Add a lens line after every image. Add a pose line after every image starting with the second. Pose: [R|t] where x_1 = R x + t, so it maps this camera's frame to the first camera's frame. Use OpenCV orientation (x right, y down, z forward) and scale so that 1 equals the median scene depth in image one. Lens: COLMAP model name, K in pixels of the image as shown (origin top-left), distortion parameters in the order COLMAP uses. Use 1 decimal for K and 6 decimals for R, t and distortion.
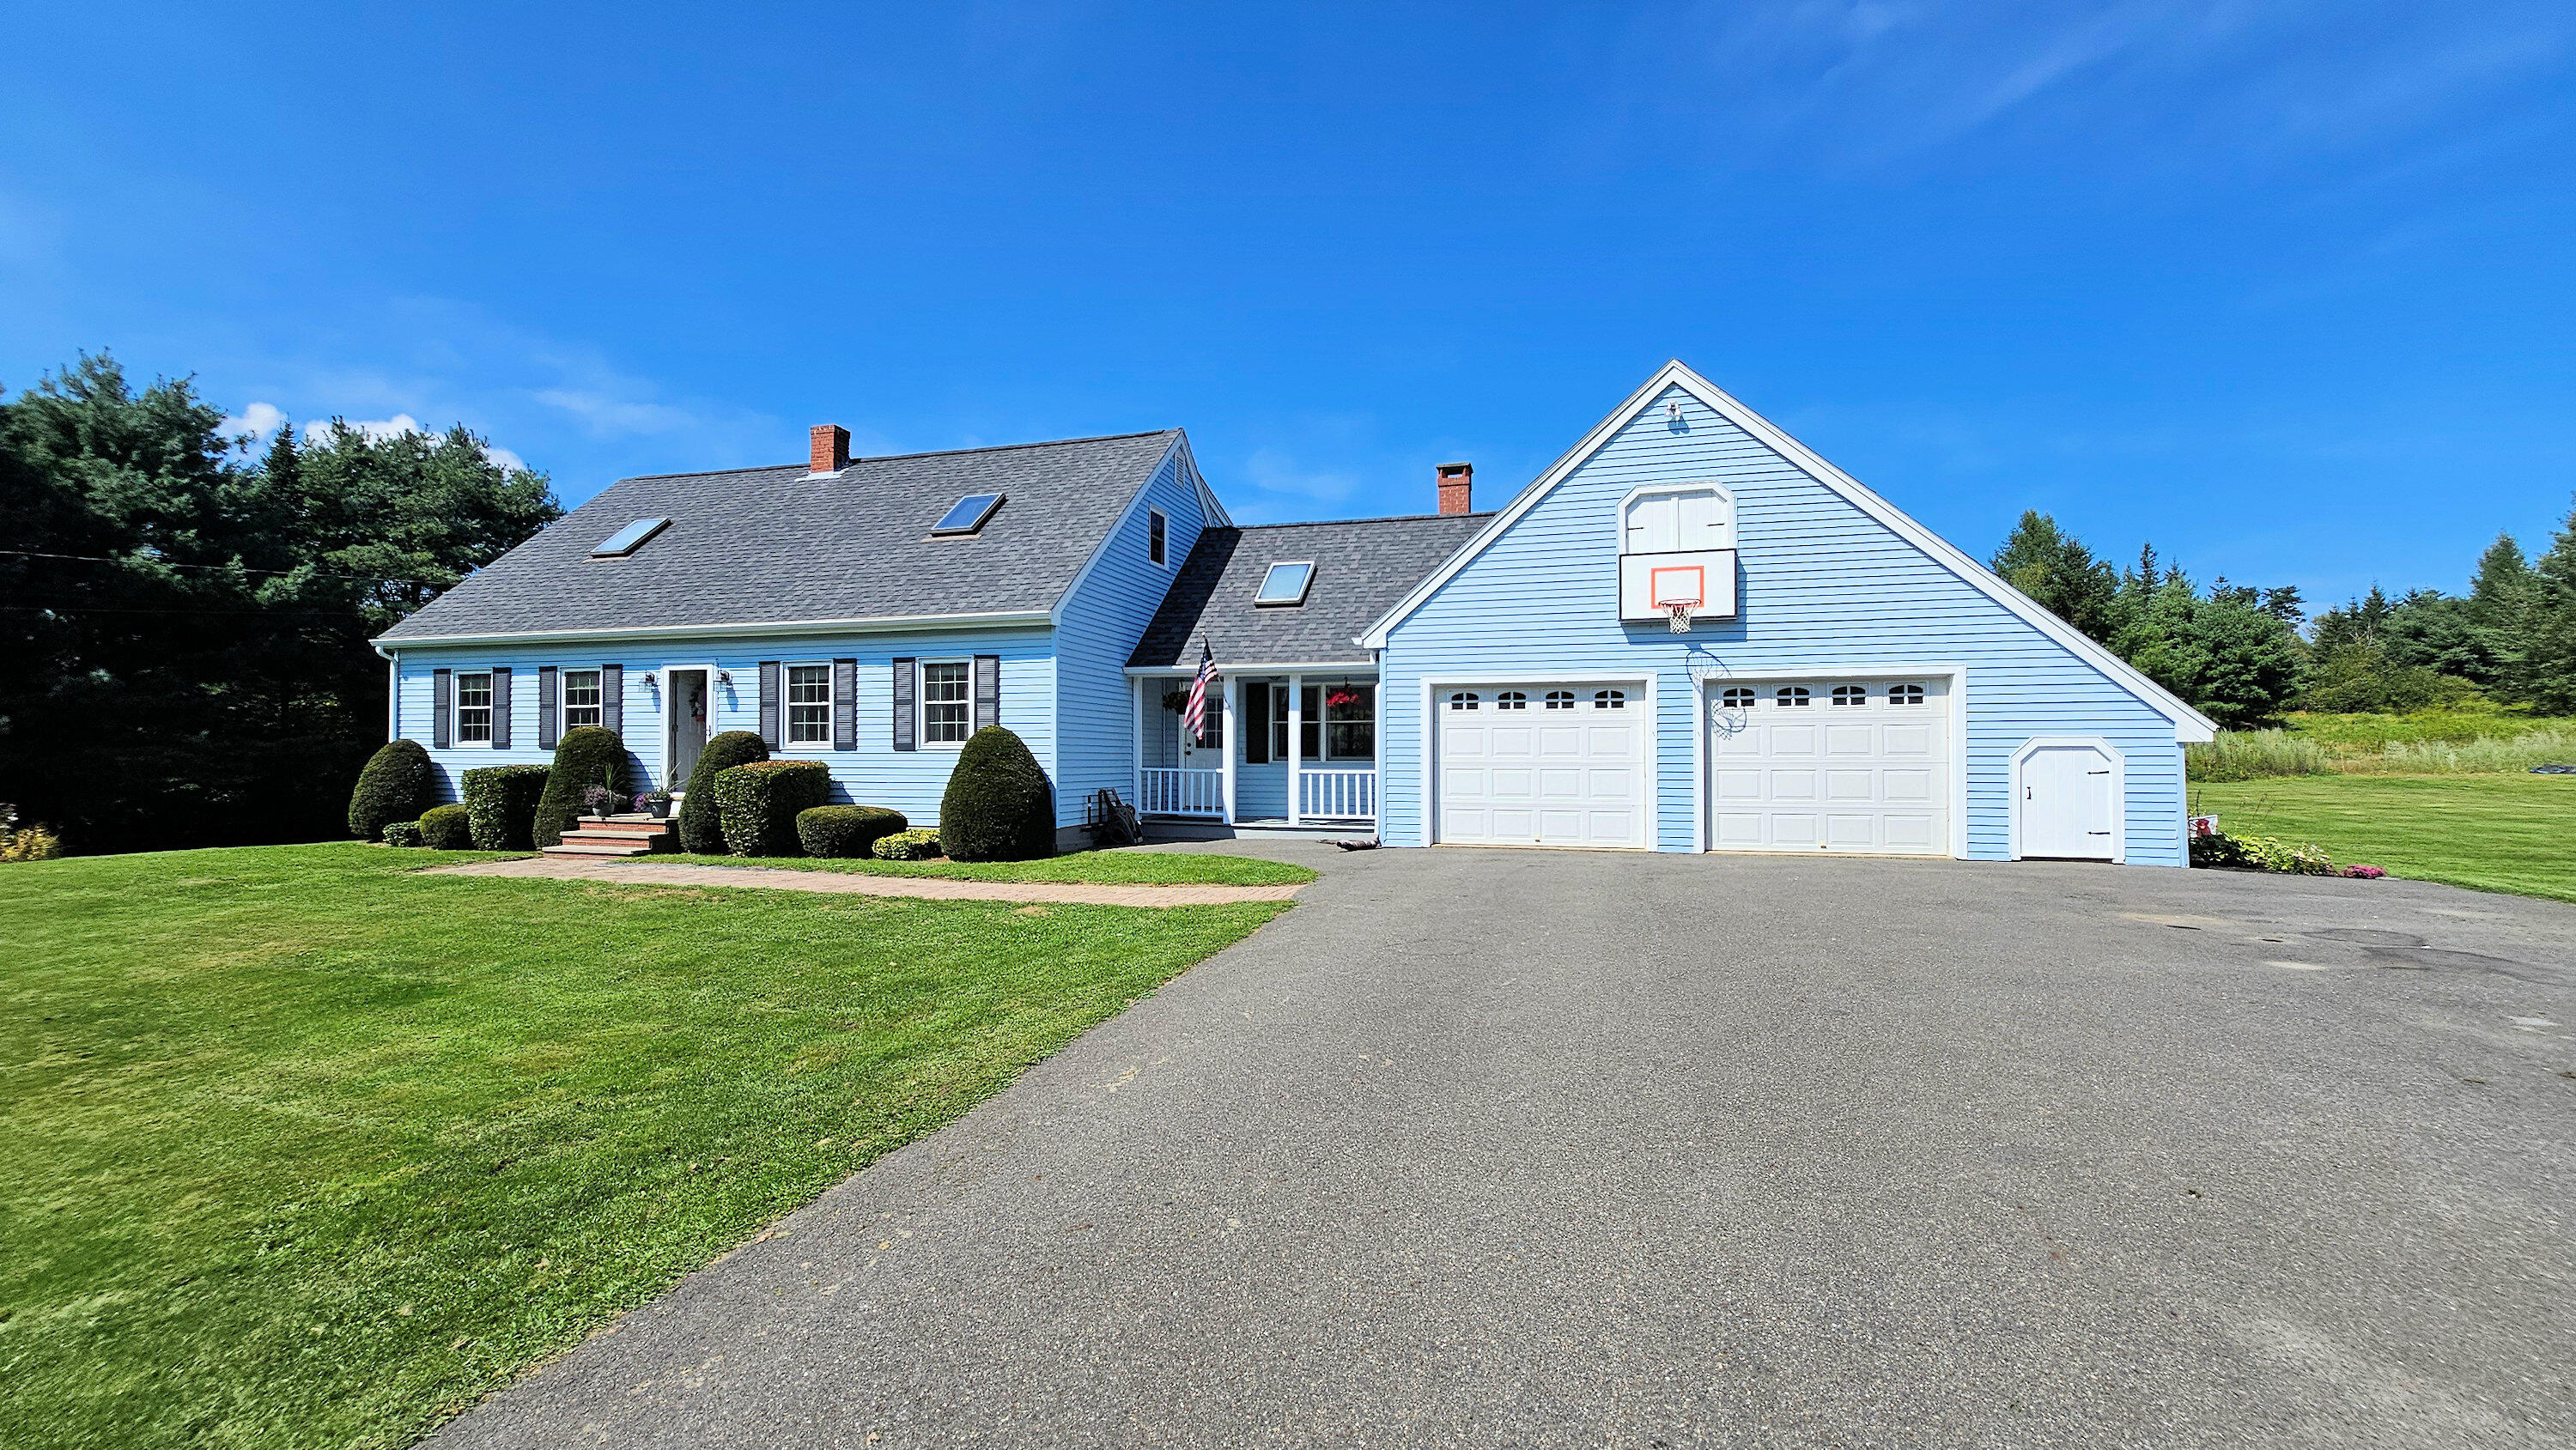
lens RADIAL K [[1037.4, 0, 1298.6], [0, 1037.4, 732.7], [0, 0, 1]] dist [-0.001539, -0.002097]
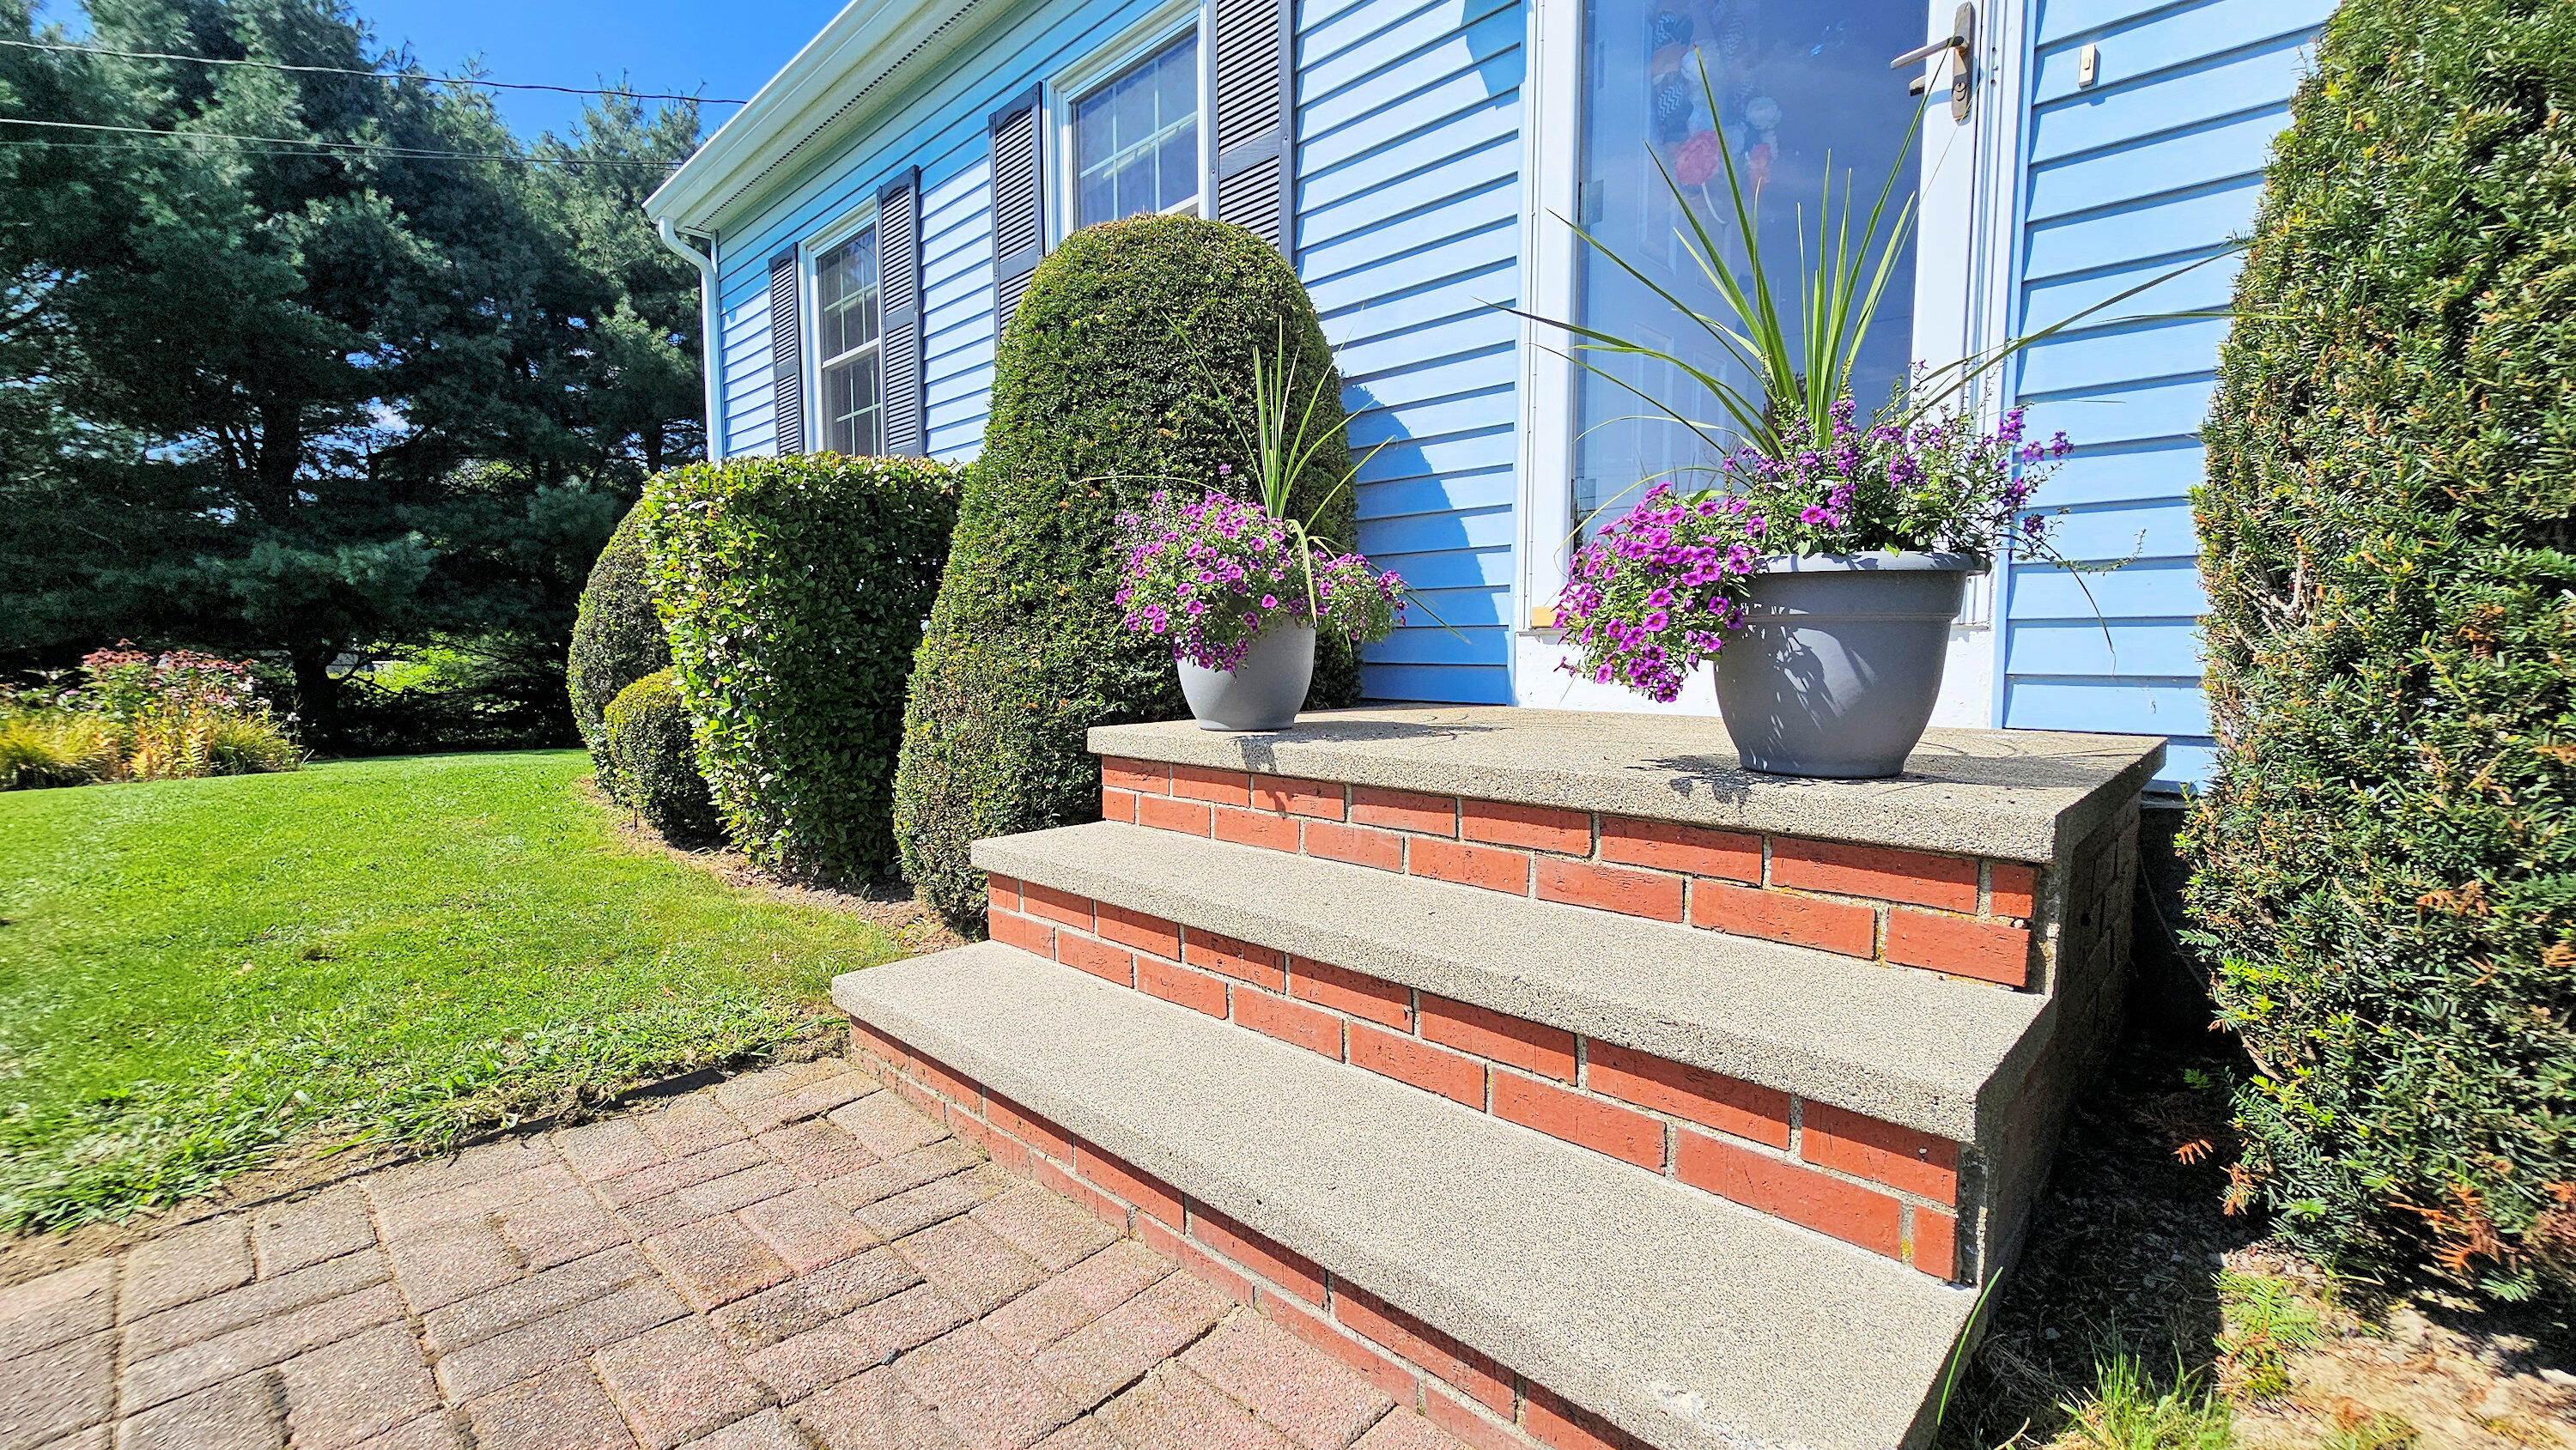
lens RADIAL K [[1037.4, 0, 1298.6], [0, 1037.4, 732.7], [0, 0, 1]] dist [-0.001539, -0.002097]
pose [[0.883984, 0.034078, -0.466274, -0.604508], [0.008856, 0.995940, 0.089578, 0.070043], [0.467433, -0.083314, 0.880094, 0.888989]]
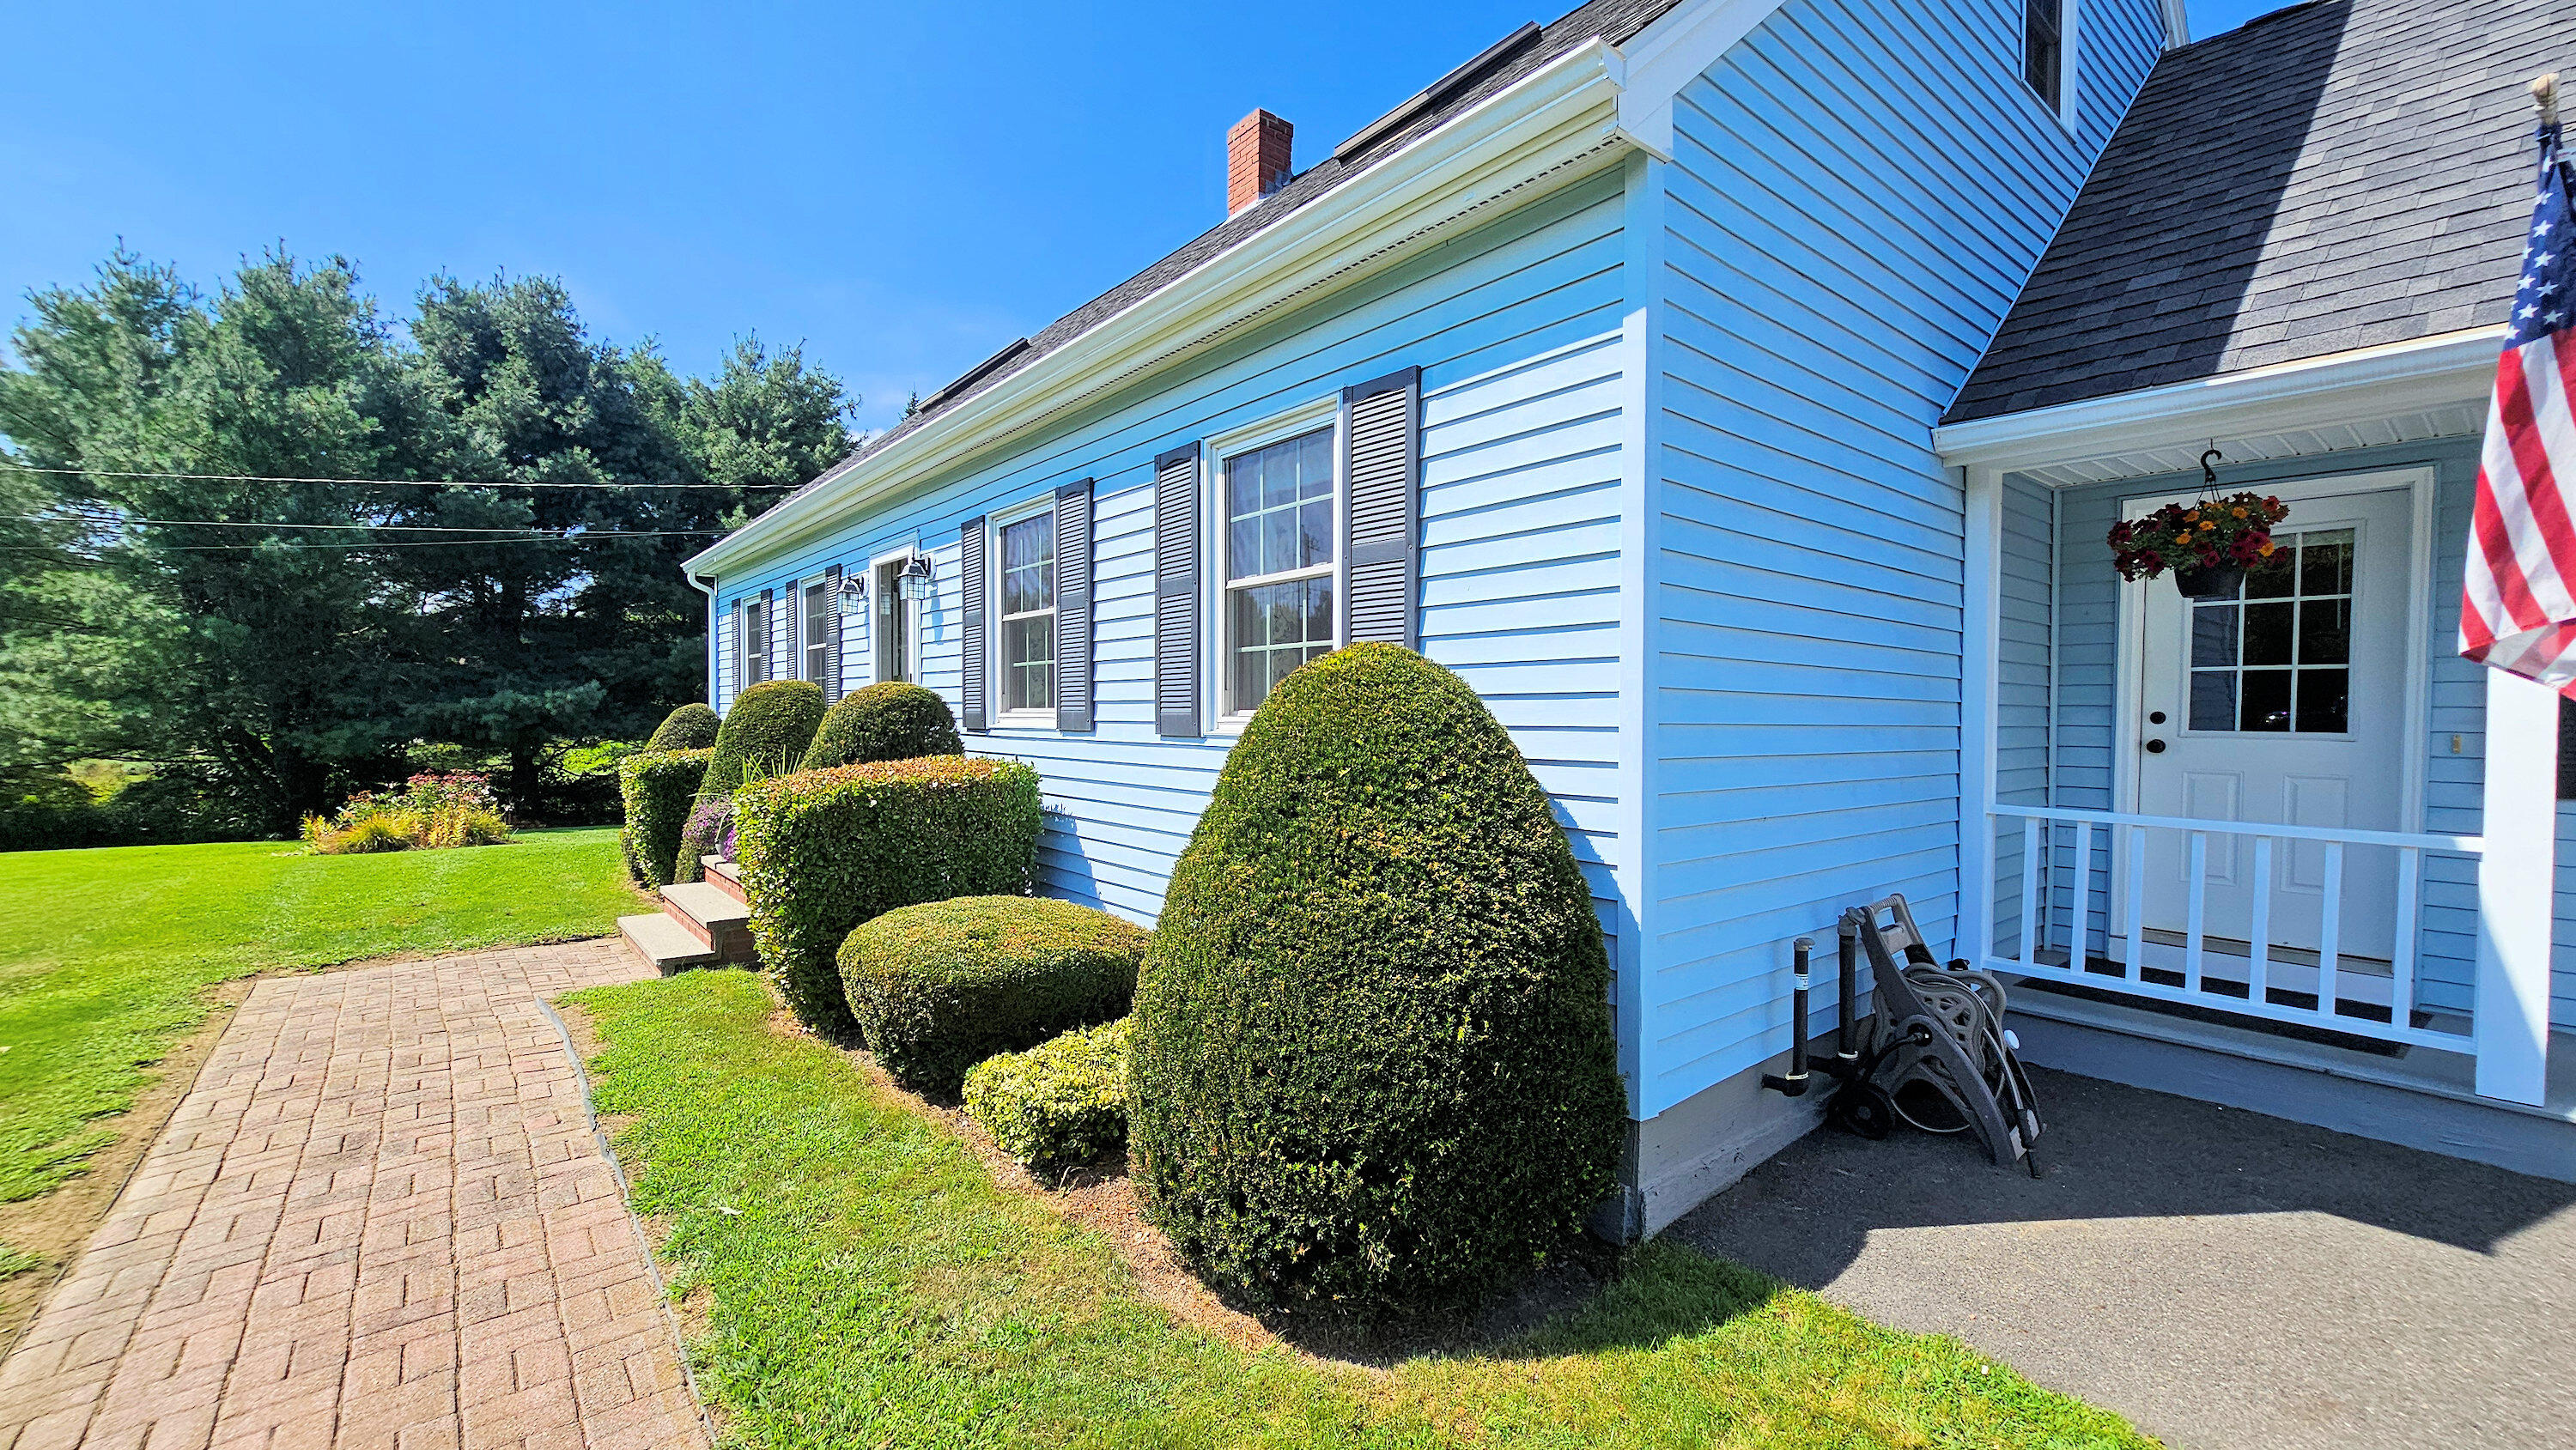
lens RADIAL K [[1037.4, 0, 1298.6], [0, 1037.4, 732.7], [0, 0, 1]] dist [-0.001539, -0.002097]
pose [[0.817342, 0.013624, -0.575992, -0.162720], [0.007550, 0.999381, 0.034352, 0.004534], [0.576104, -0.032426, 0.816733, 0.756821]]
